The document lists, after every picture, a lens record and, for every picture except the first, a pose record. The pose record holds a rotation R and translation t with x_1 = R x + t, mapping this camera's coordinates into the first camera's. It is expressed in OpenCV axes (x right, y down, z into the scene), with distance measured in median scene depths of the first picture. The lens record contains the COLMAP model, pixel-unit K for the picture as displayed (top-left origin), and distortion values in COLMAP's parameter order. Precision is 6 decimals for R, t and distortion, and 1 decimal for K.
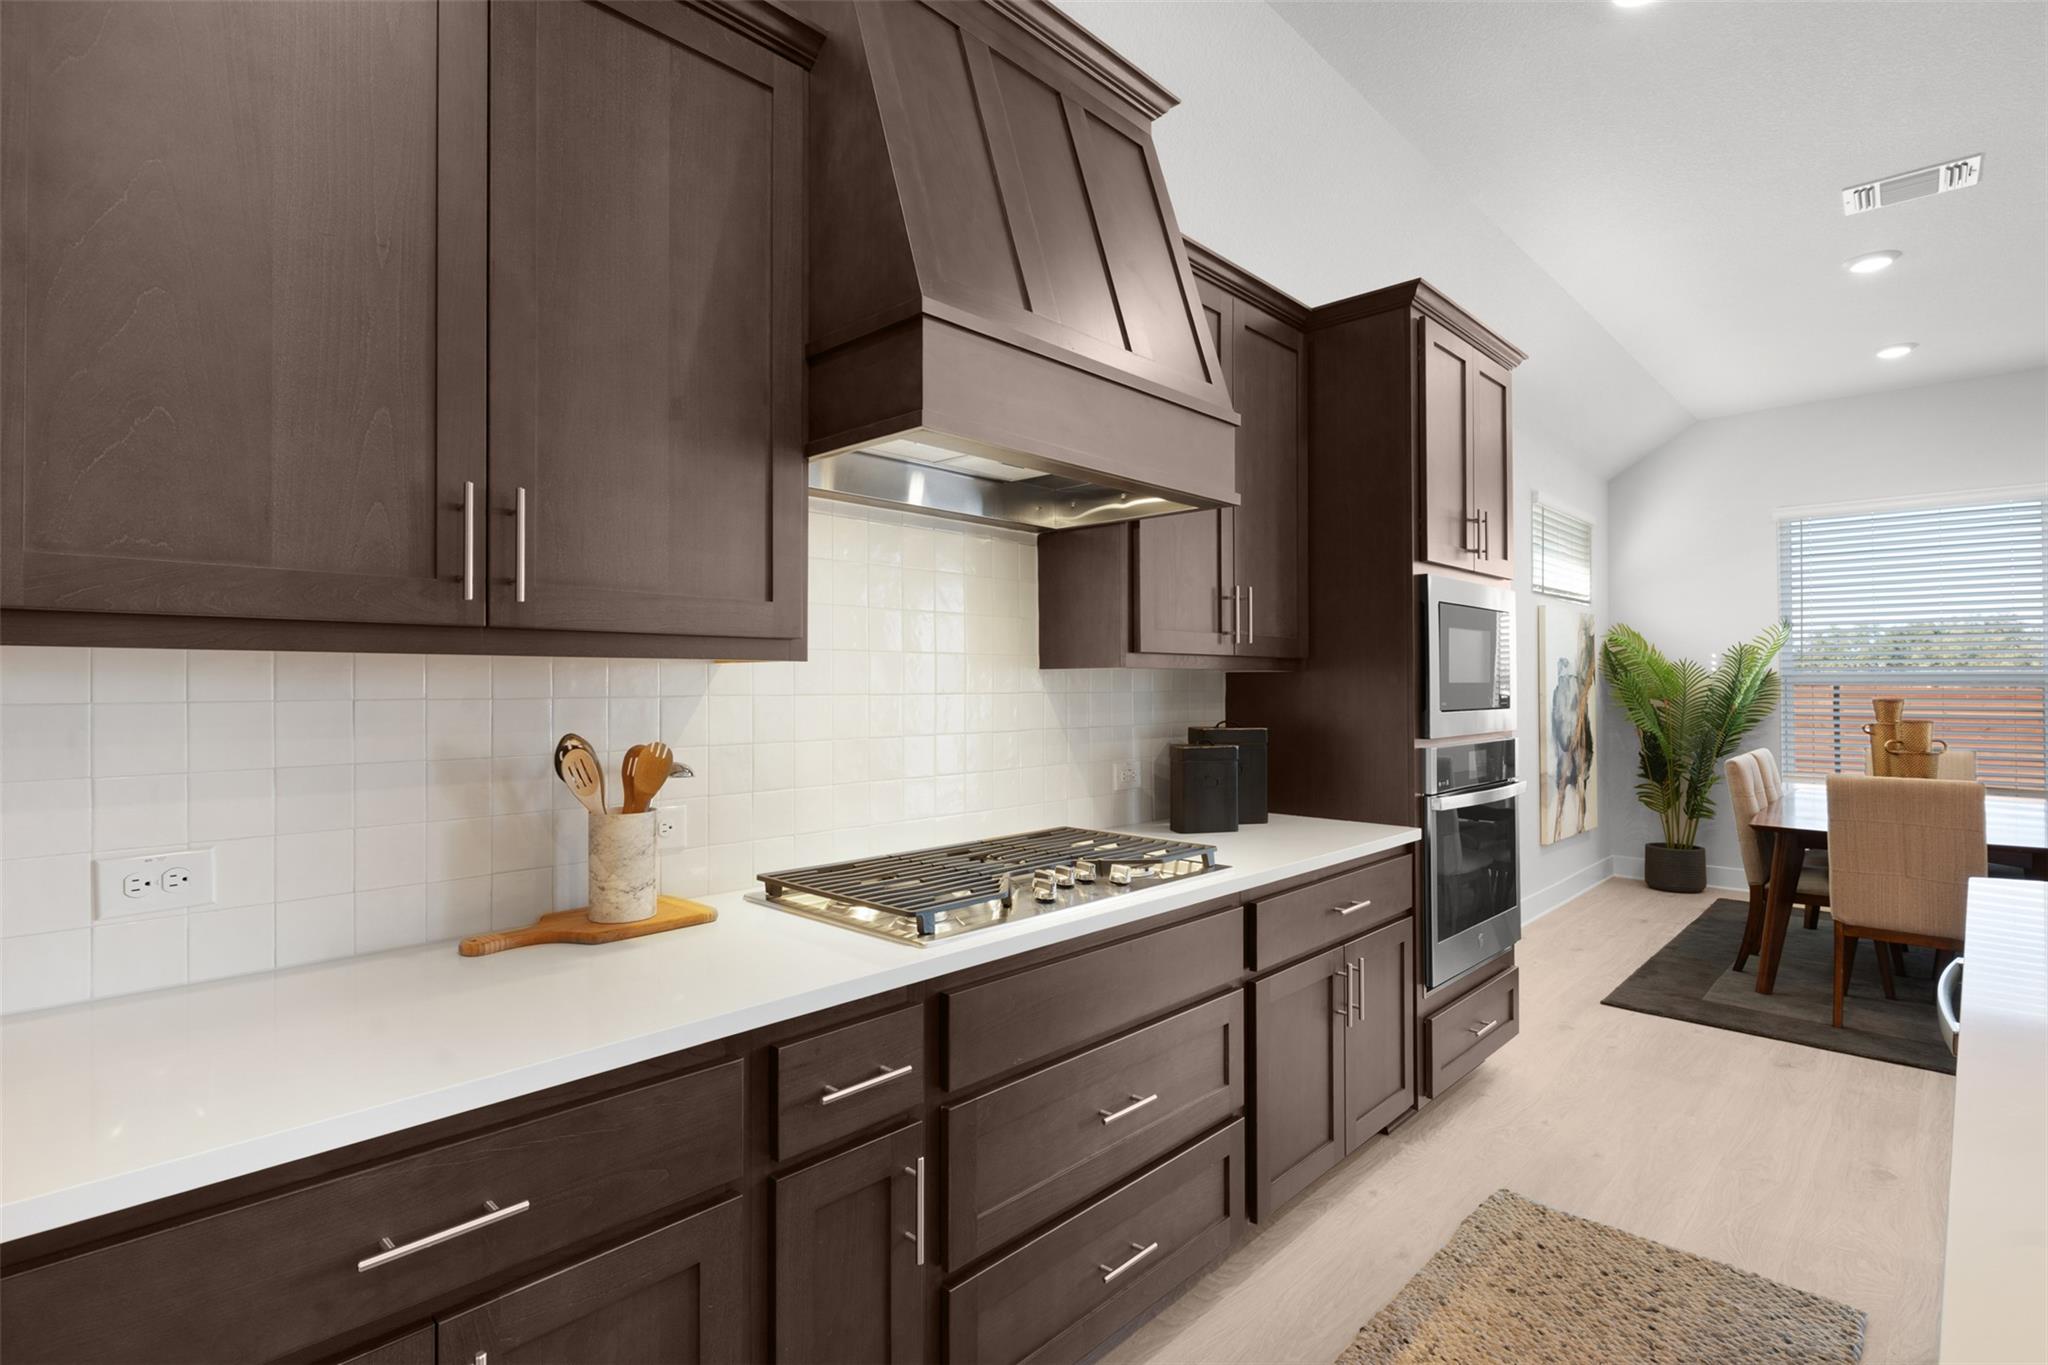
lens RADIAL K [[995.1, 0, 1023.9], [0, 995.1, 673.9], [0, 0, 1]] dist [0.004525, -0.000961]
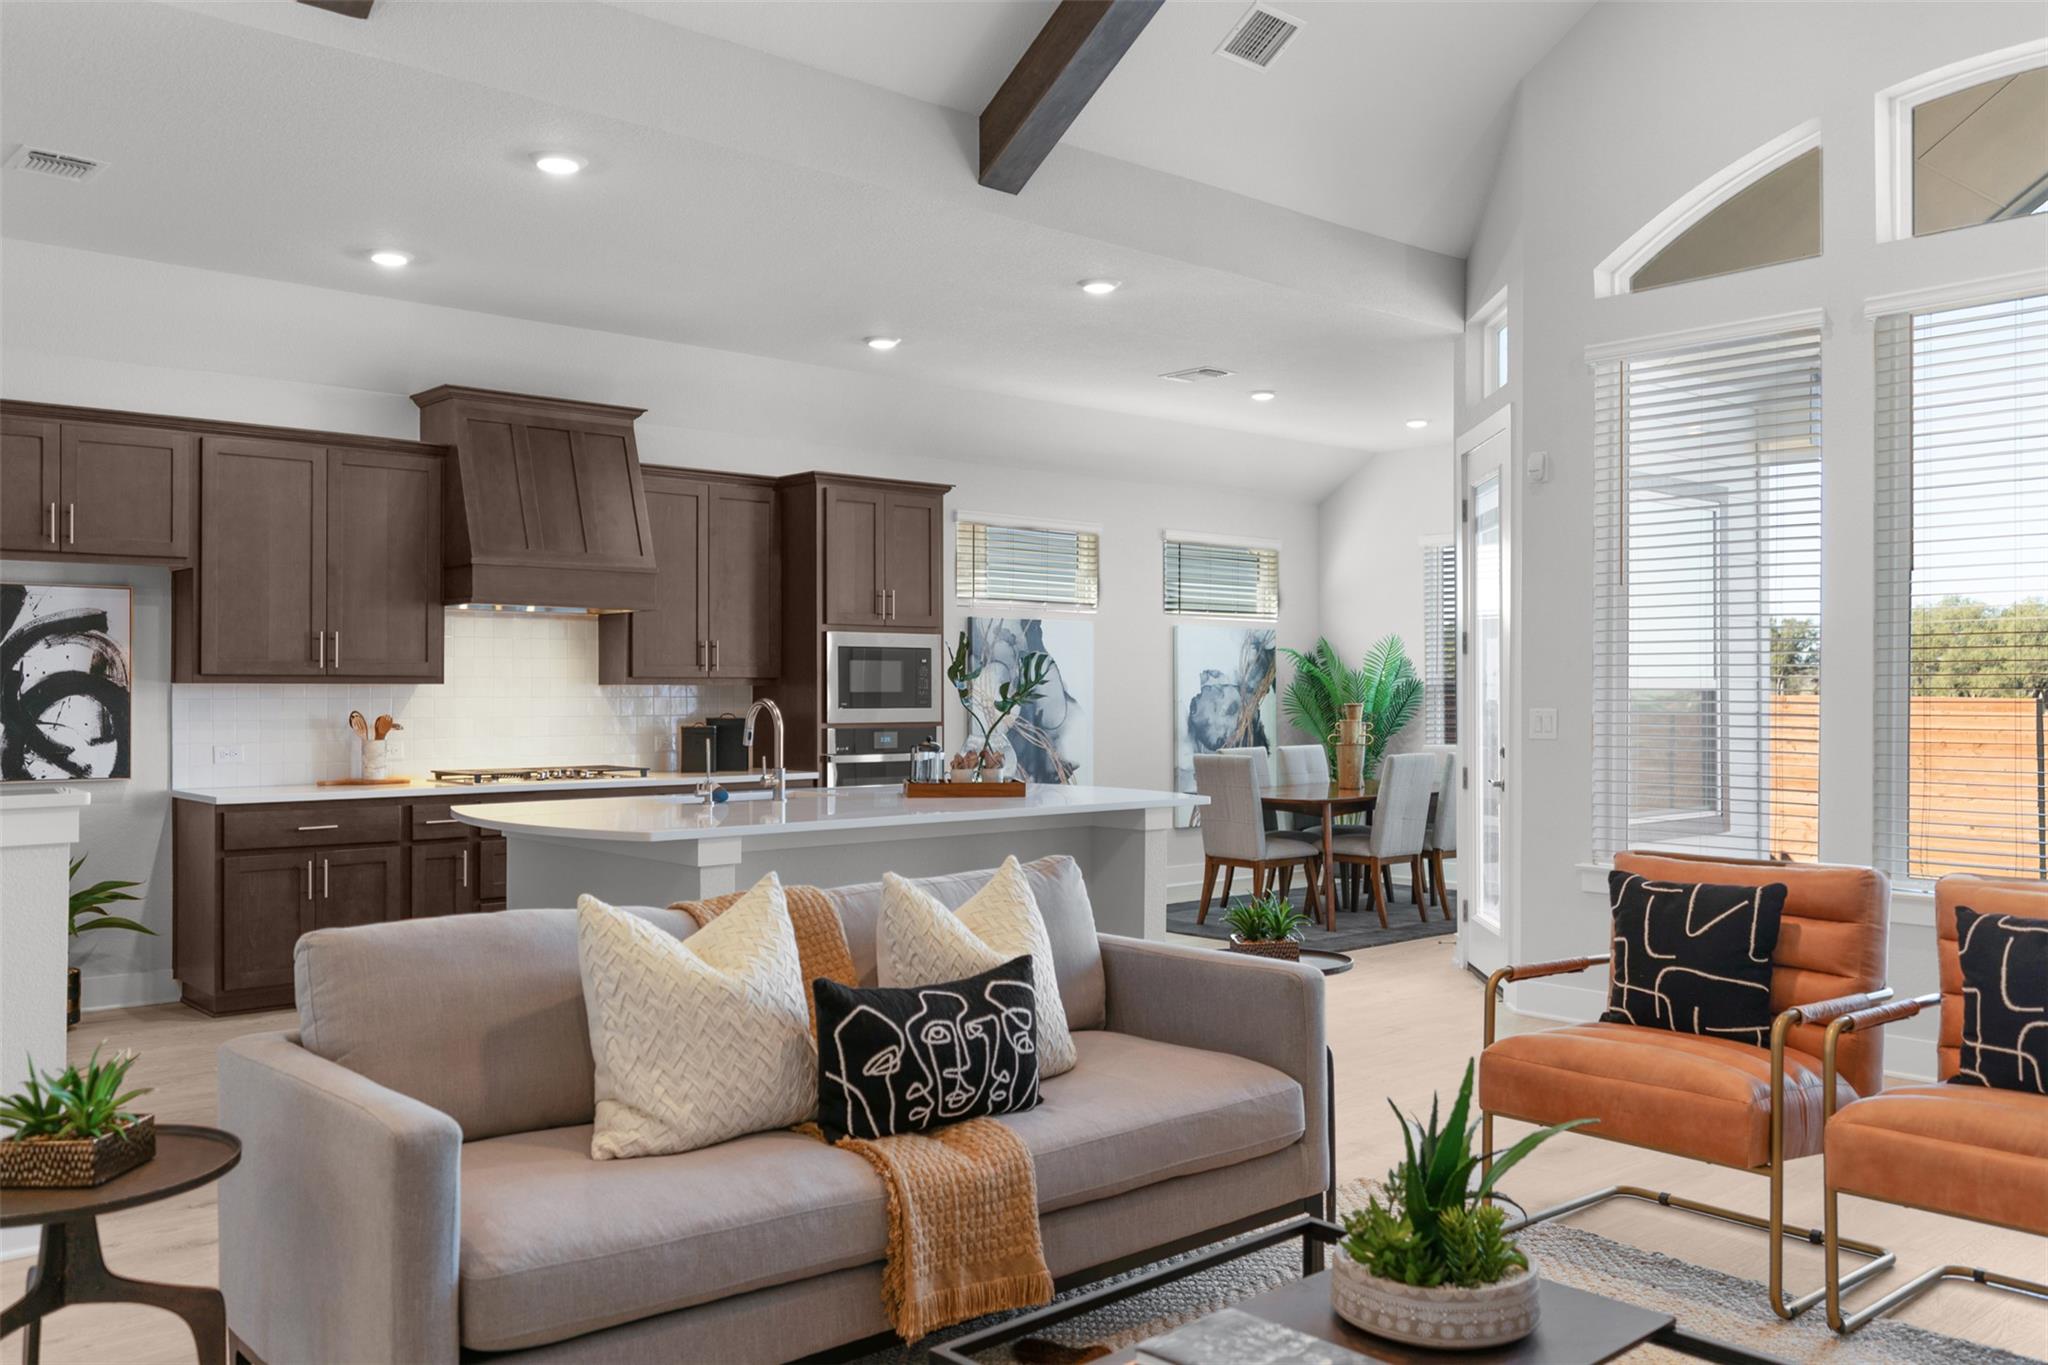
lens RADIAL K [[1636.3, 0, 1007.2], [0, 1636.3, 686.5], [0, 0, 1]] dist [0.013061, 0.001445]
pose [[0.995661, 0.000753, -0.093055, 1.680566], [-0.000014, 0.999968, 0.007939, -0.041677], [0.093058, -0.007903, 0.995629, -3.190863]]
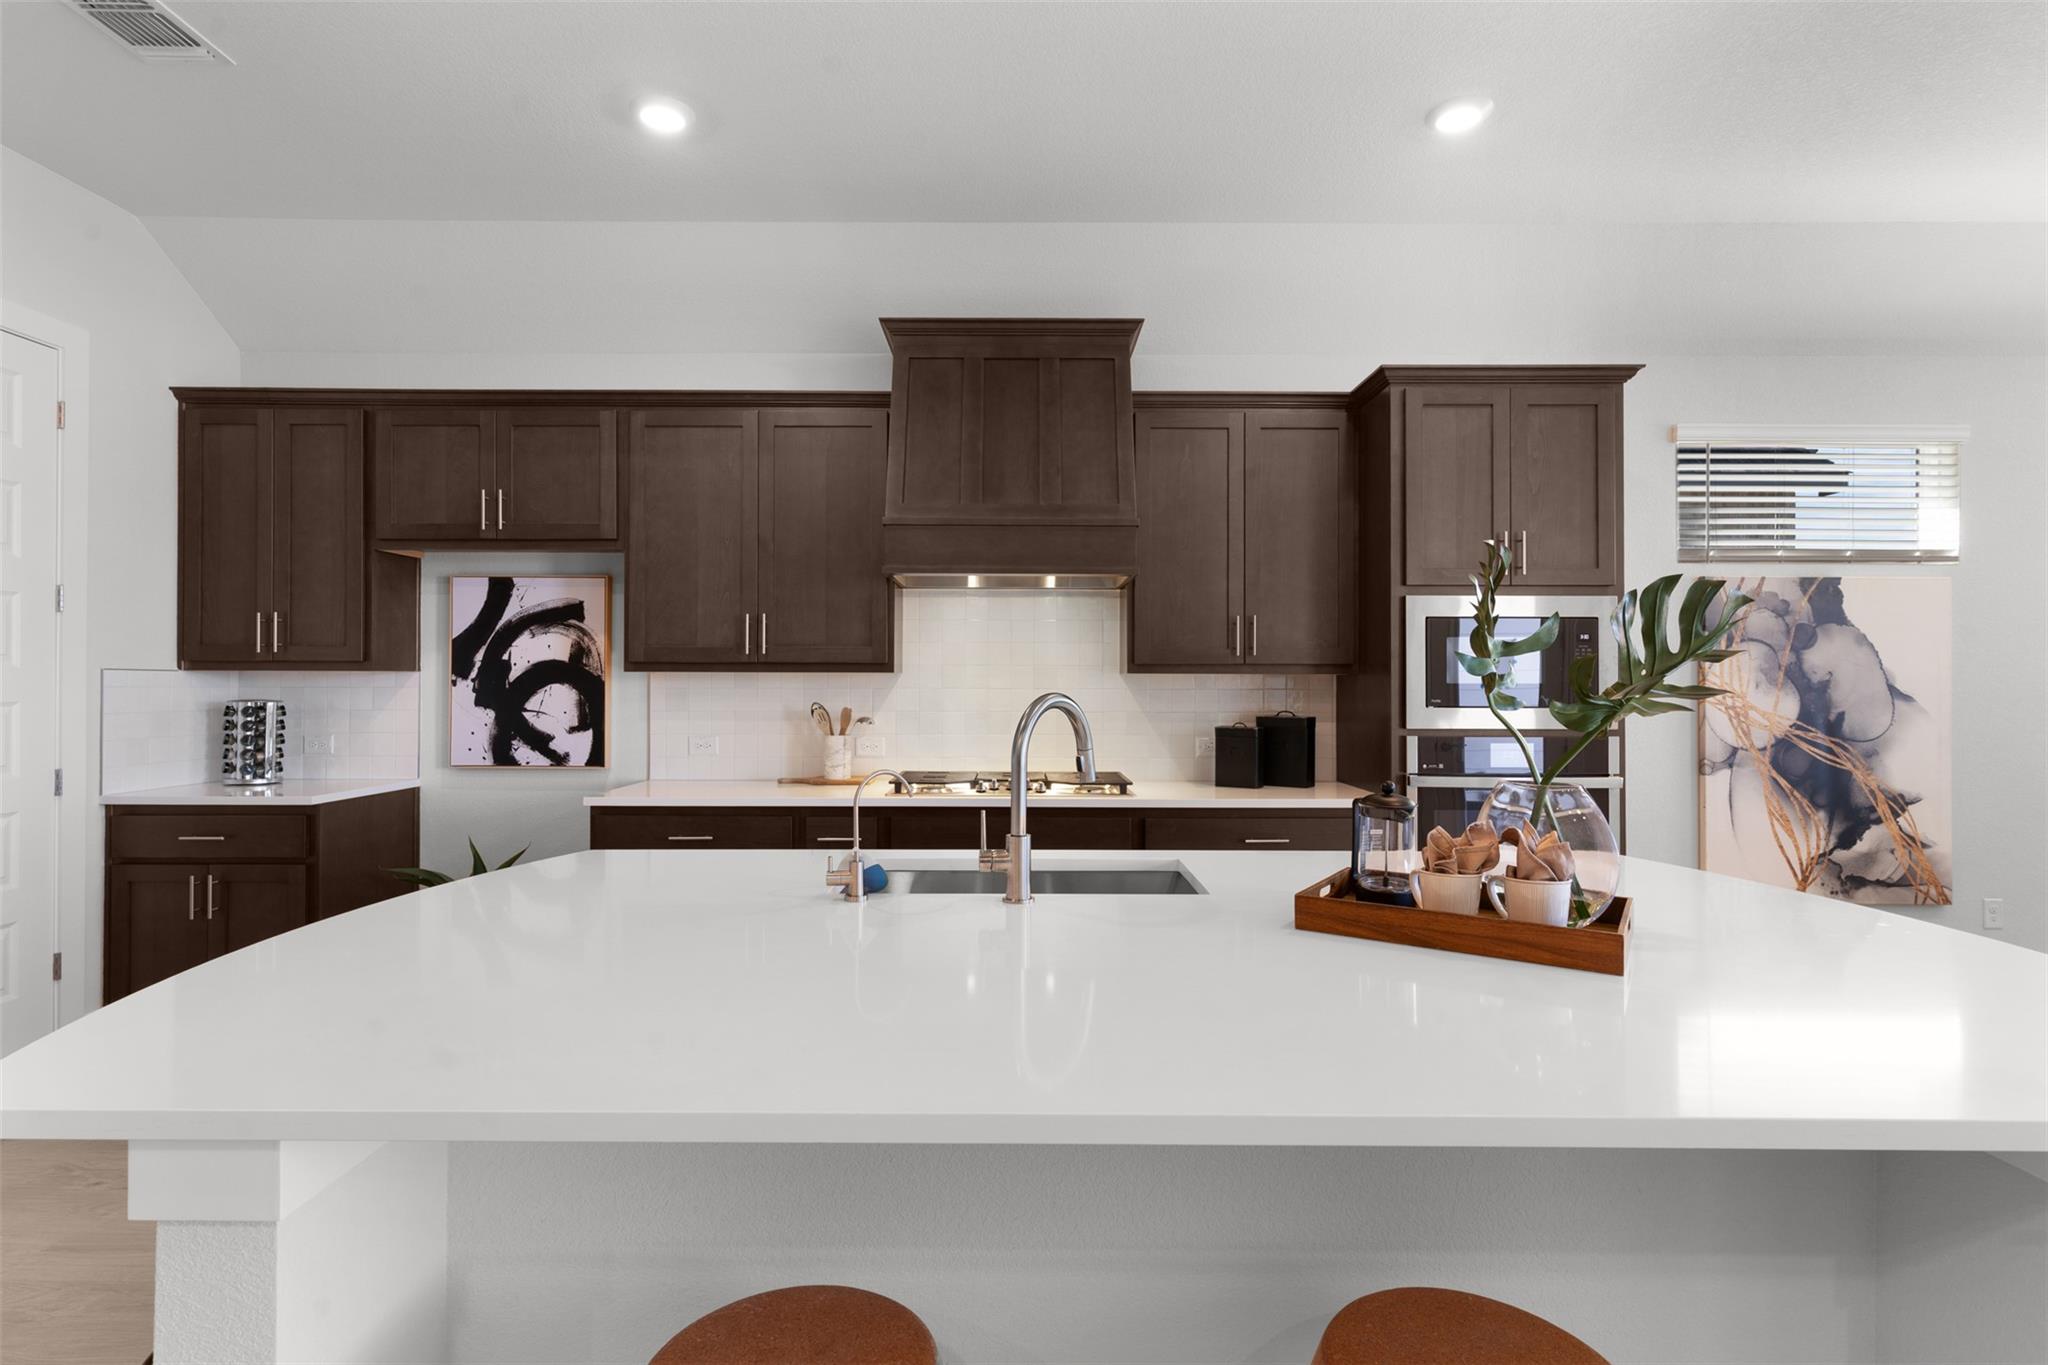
lens RADIAL K [[995.1, 0, 1009.8], [0, 995.1, 675.8], [0, 0, 1]] dist [0.004525, -0.000961]
pose [[0.688826, -0.002932, -0.724921, 1.615289], [0.003648, 0.999993, -0.000579, -0.003644], [0.724918, -0.002245, 0.688832, -0.356783]]
